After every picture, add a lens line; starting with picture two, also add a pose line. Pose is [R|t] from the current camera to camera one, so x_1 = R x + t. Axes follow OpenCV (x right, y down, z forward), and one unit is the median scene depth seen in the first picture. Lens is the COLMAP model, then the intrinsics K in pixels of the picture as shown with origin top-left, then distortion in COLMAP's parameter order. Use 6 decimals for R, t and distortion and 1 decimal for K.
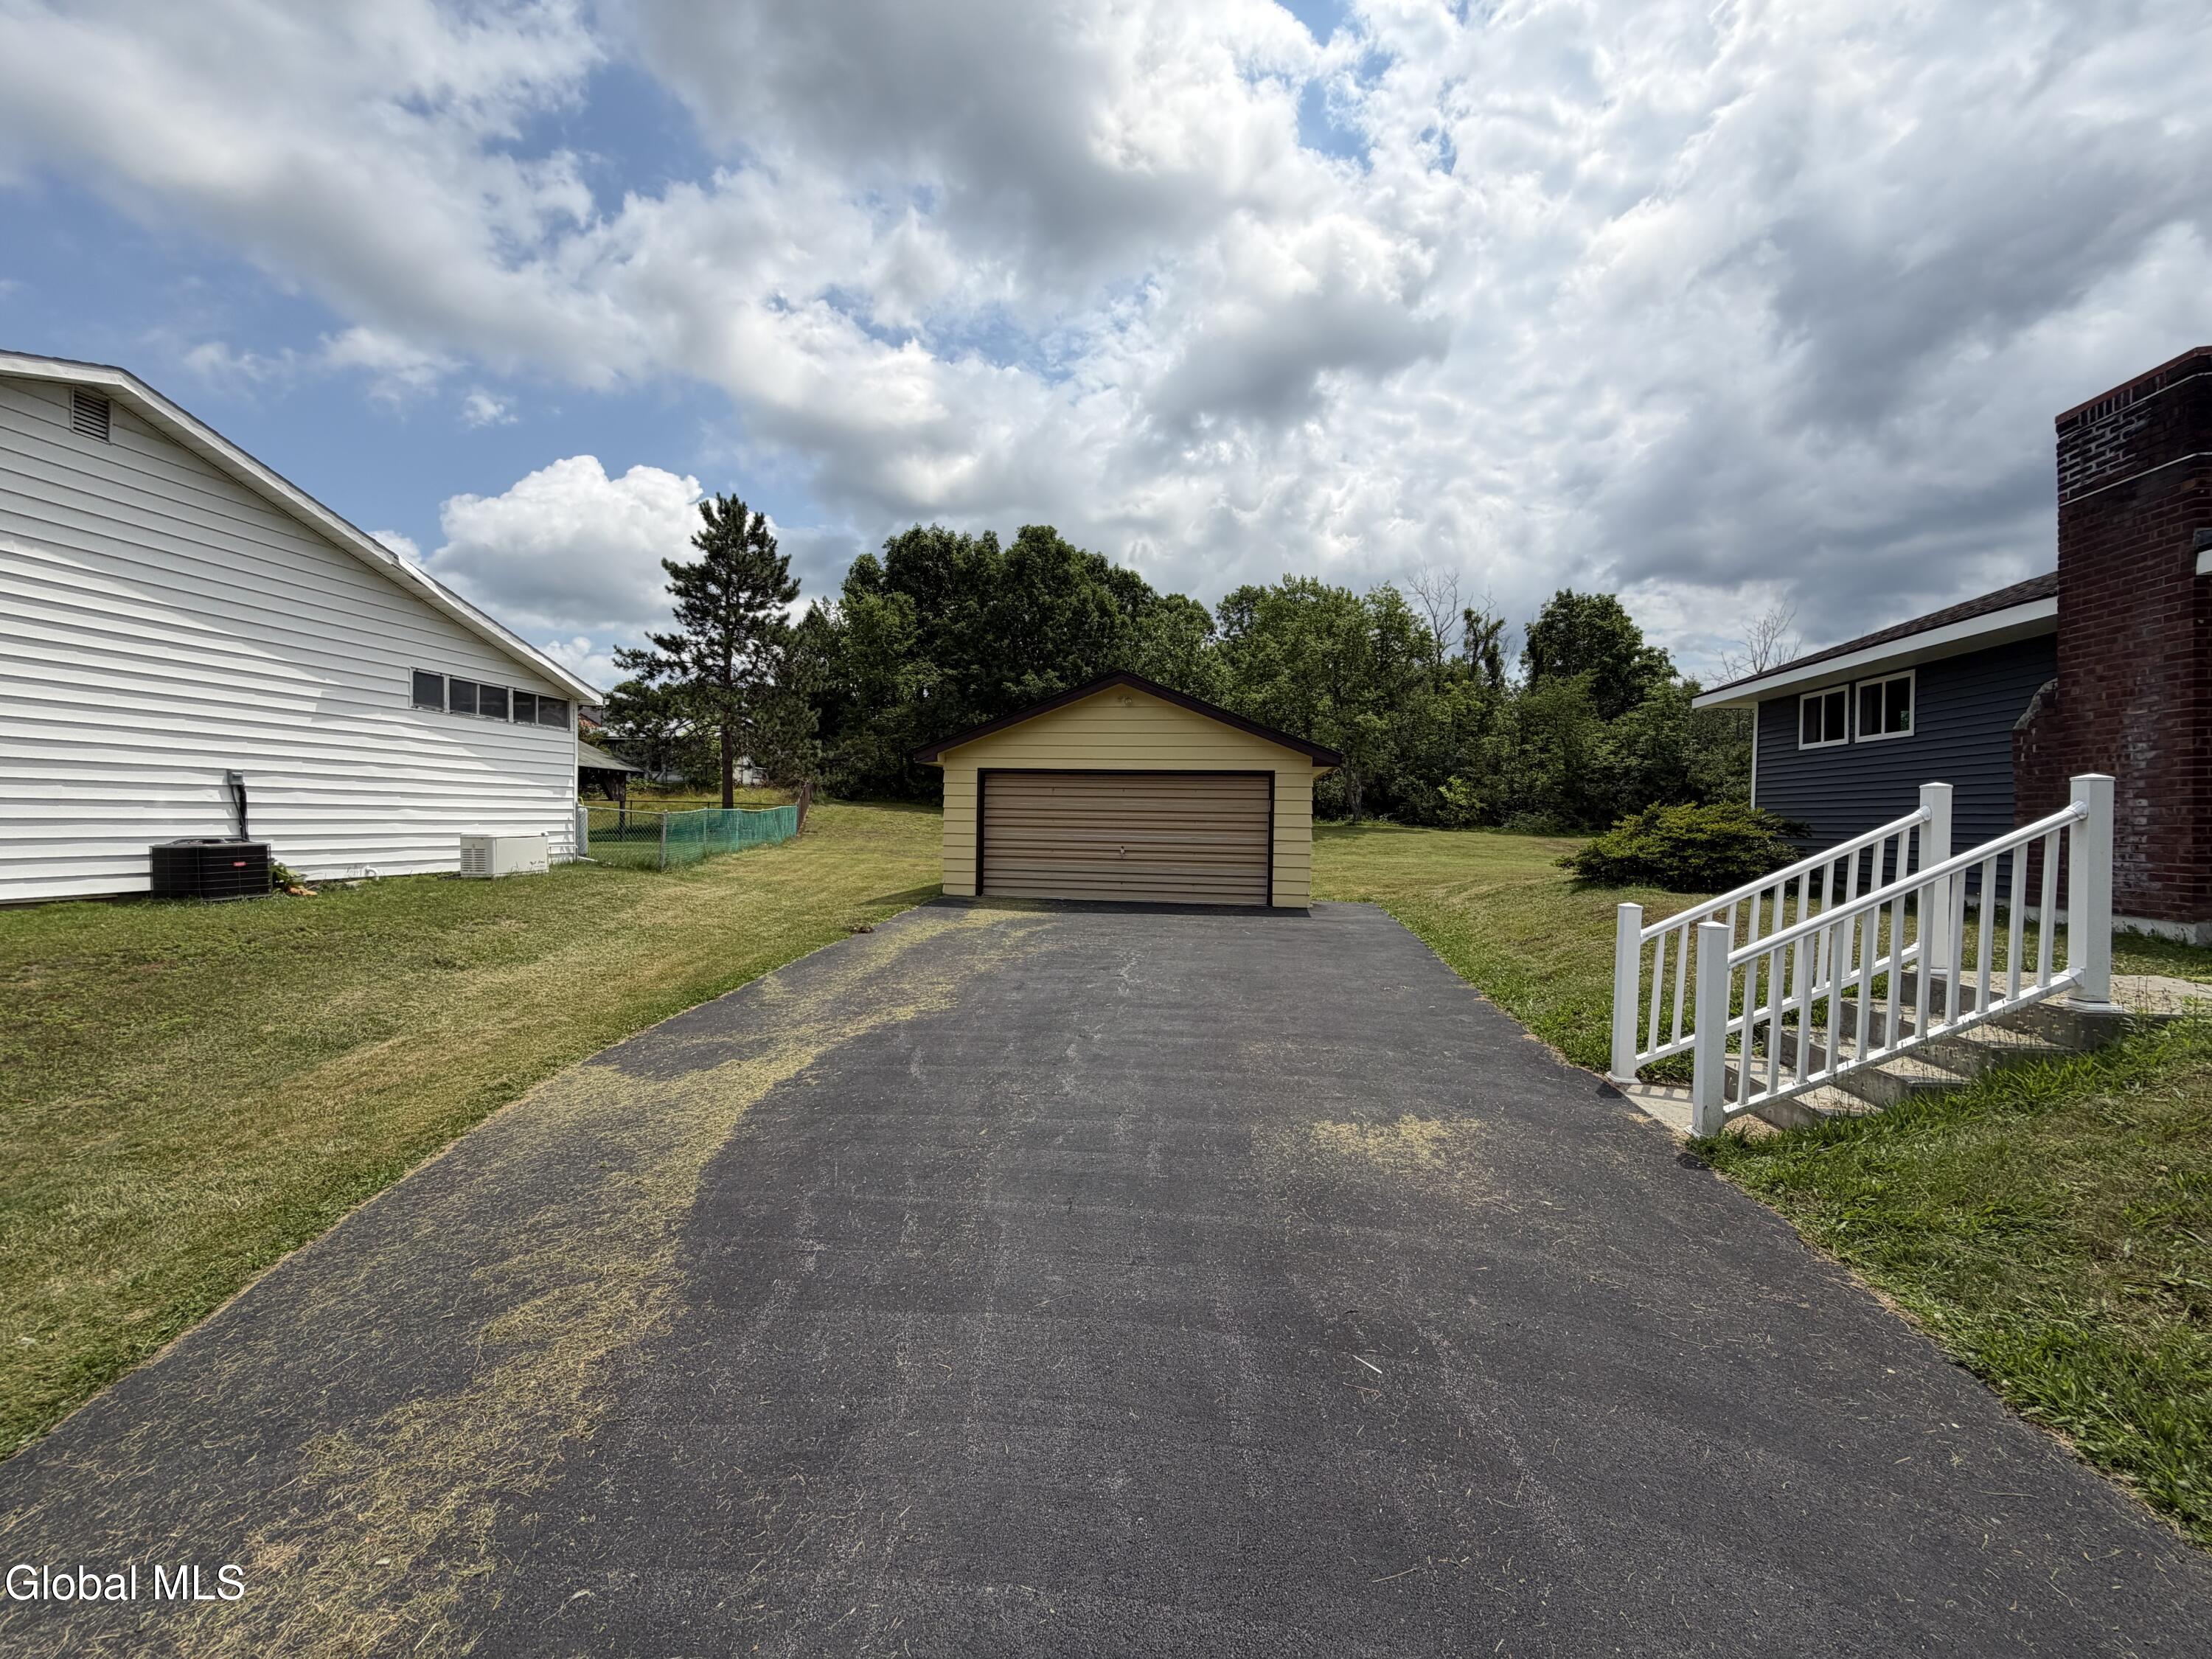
lens RADIAL K [[879.0, 0, 1103.8], [0, 879.0, 833.2], [0, 0, 1]] dist [0.000311, -0.000079]
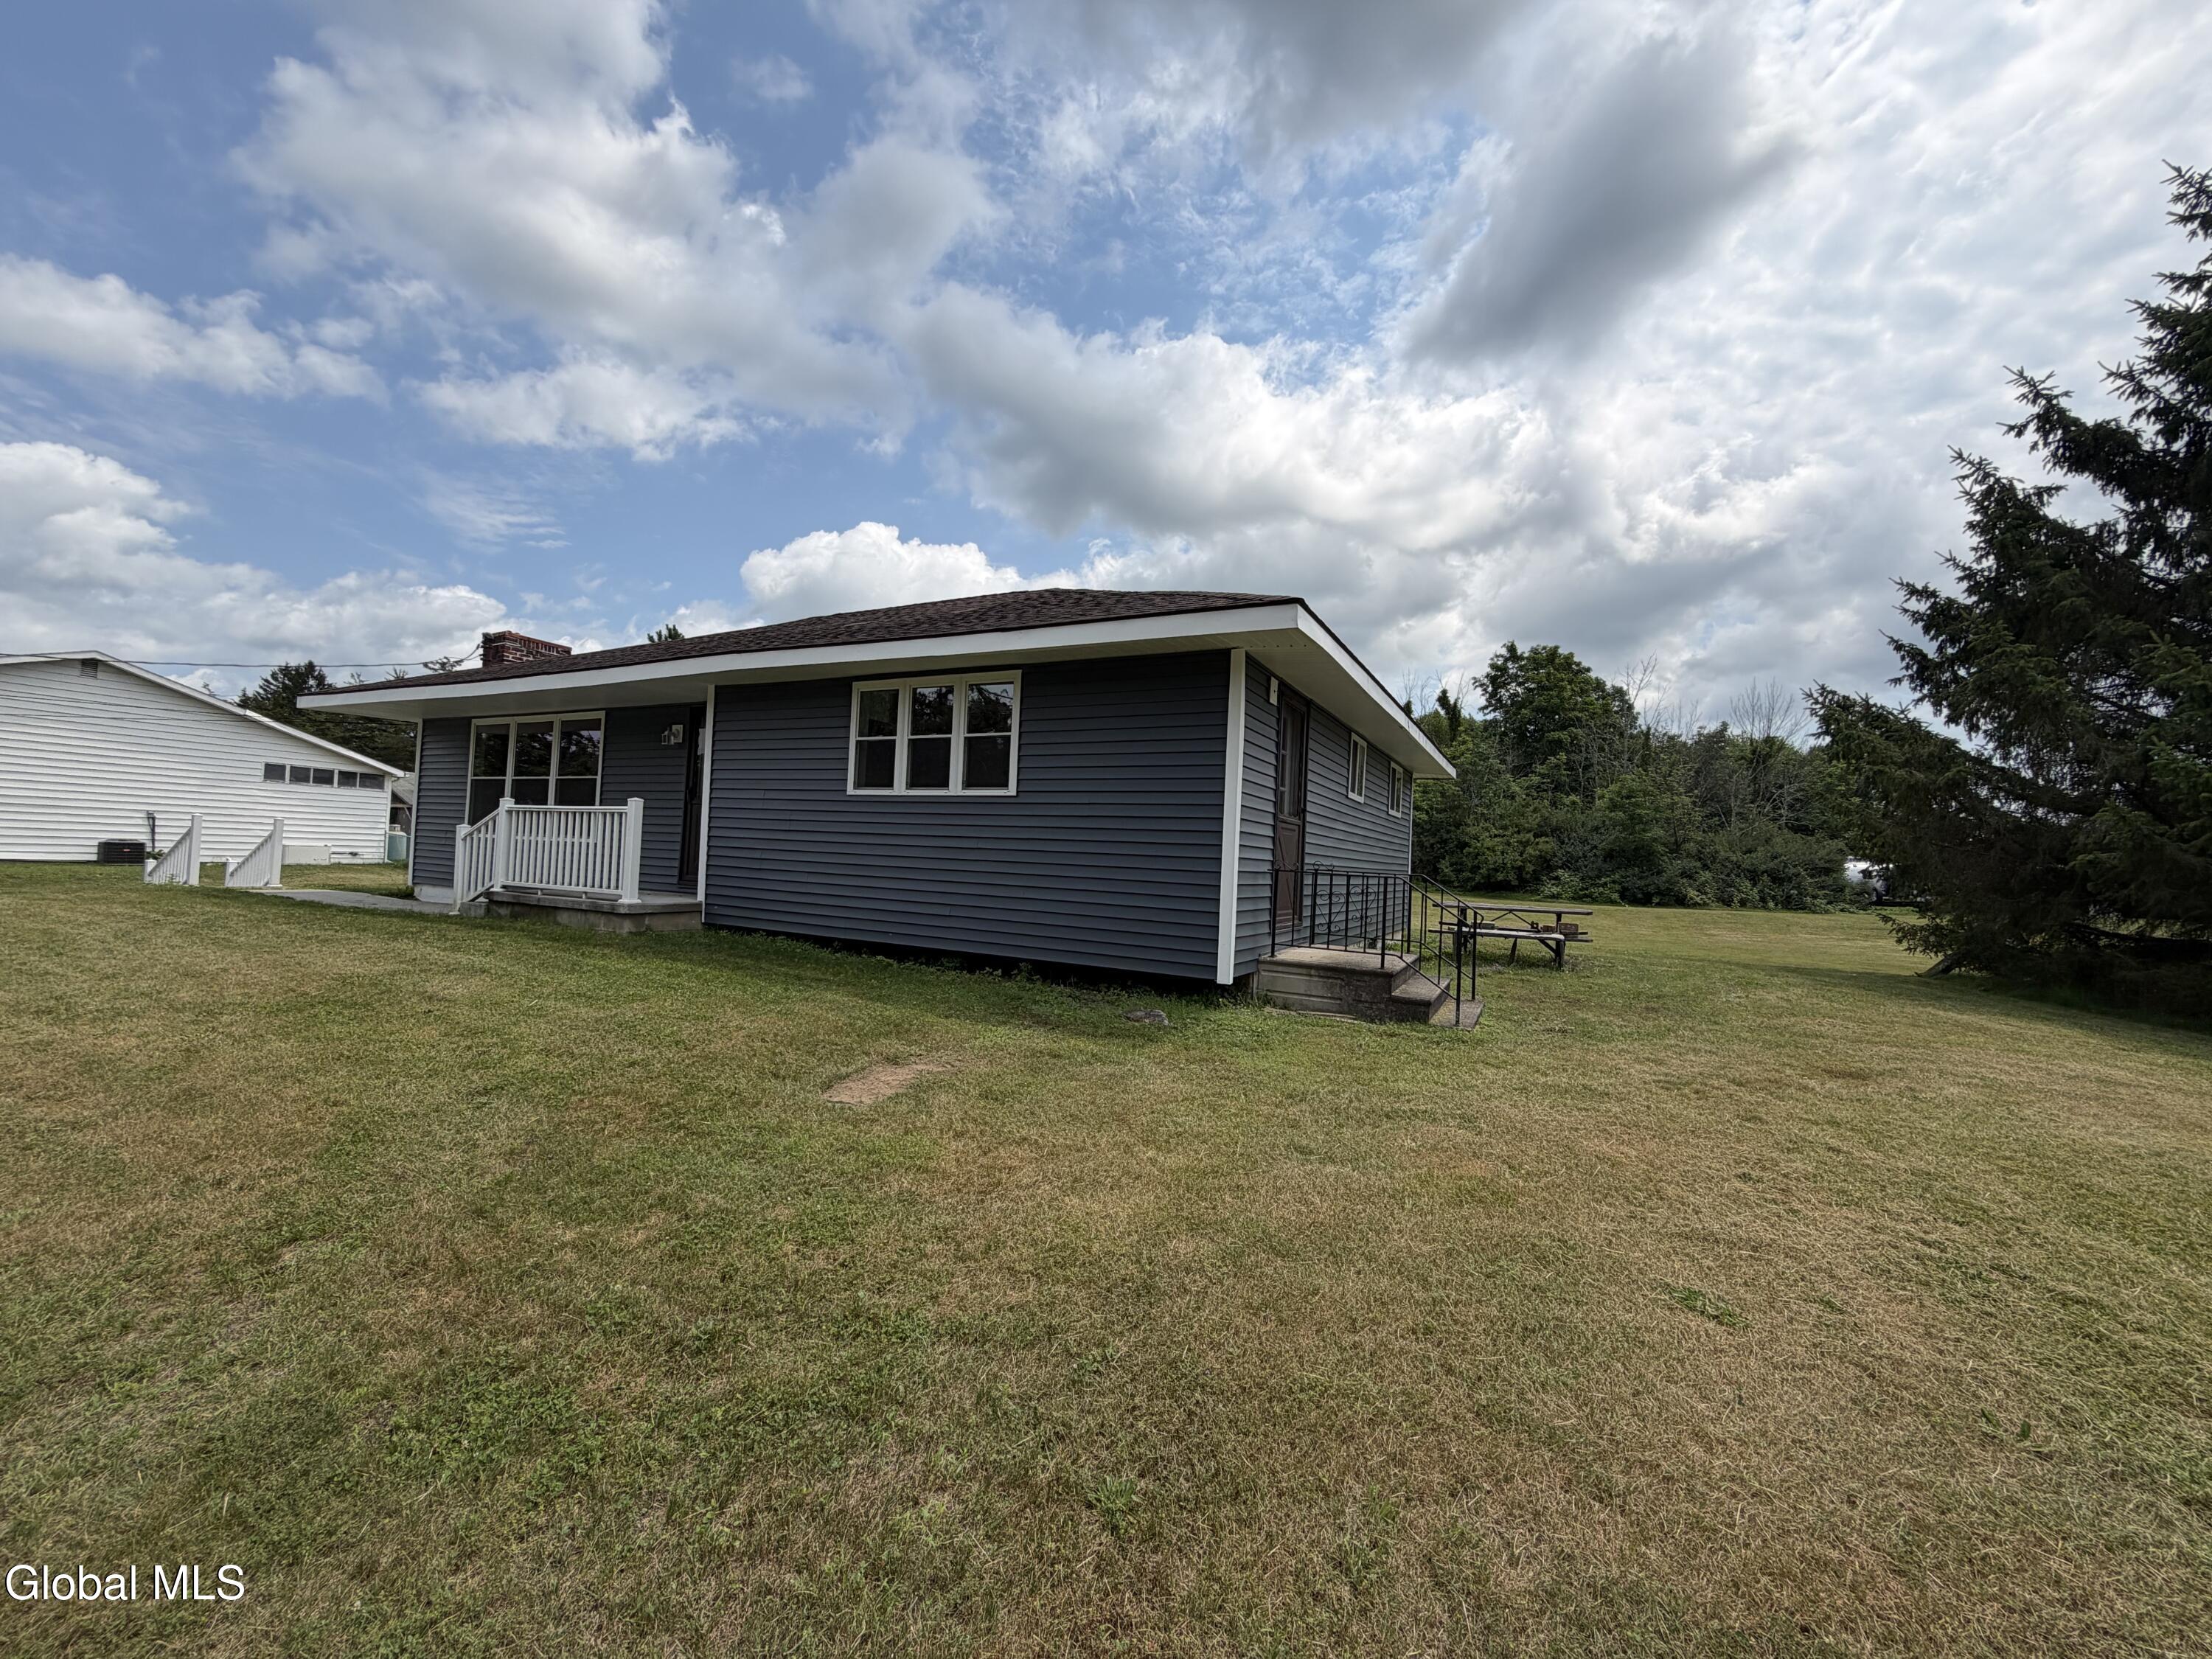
lens RADIAL K [[884.3, 0, 1118.7], [0, 884.3, 830.7], [0, 0, 1]] dist [0.018286, 0.000166]
pose [[0.774939, 0.014638, -0.631866, 1.912238], [-0.056546, 0.997328, -0.046246, -0.042191], [0.629501, 0.071567, 0.773697, 0.606234]]
